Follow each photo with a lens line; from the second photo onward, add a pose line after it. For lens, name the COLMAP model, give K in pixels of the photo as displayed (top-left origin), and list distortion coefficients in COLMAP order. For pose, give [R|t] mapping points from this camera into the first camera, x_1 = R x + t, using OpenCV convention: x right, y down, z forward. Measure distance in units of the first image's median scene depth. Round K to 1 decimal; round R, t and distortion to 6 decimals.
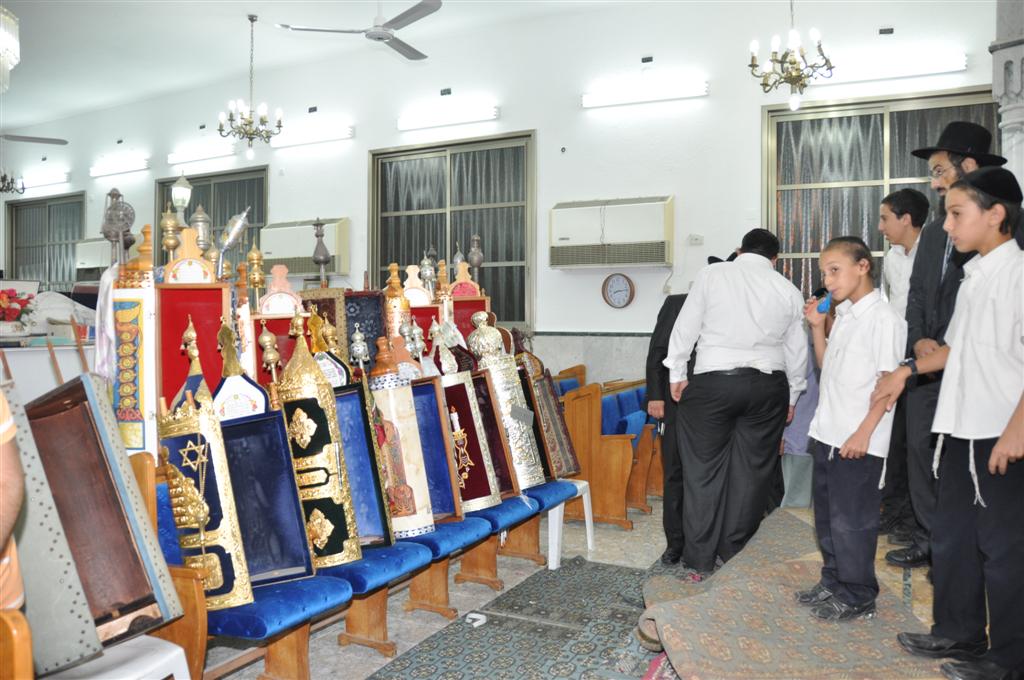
lens RADIAL K [[767.0, 0, 512.0], [0, 767.0, 340.0], [0, 0, 1]] dist [-0.117366, 0.006863]
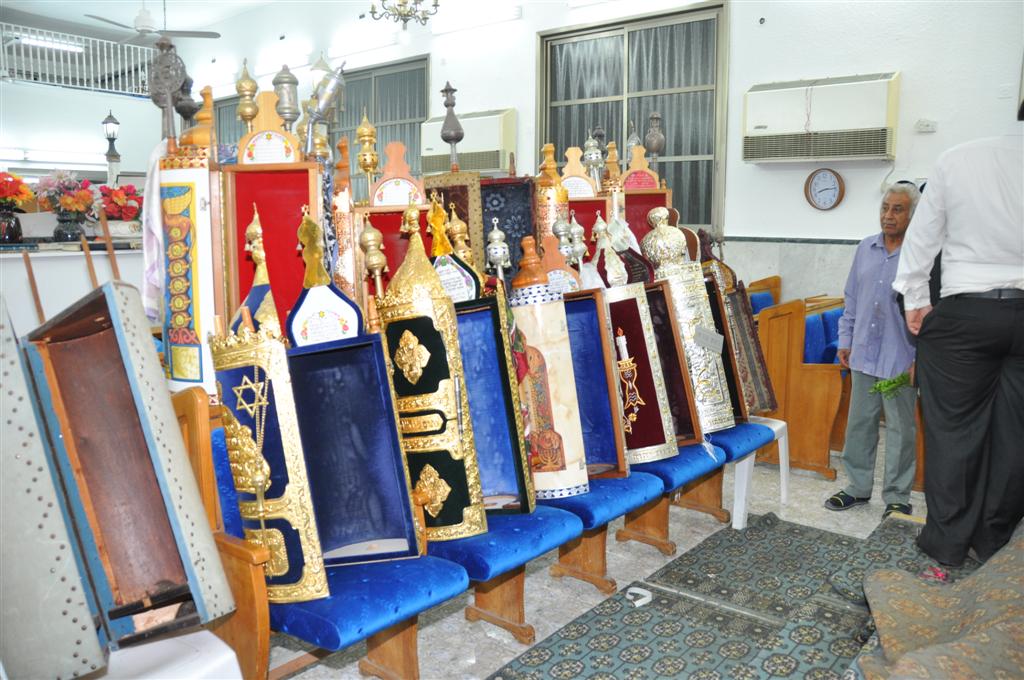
lens RADIAL K [[767.0, 0, 512.0], [0, 767.0, 340.0], [0, 0, 1]] dist [-0.117366, 0.006863]
pose [[0.973381, 0.036924, -0.226197, -0.008462], [-0.009050, 0.992359, 0.123049, 0.004862], [0.229012, -0.117727, 0.966278, 0.246534]]
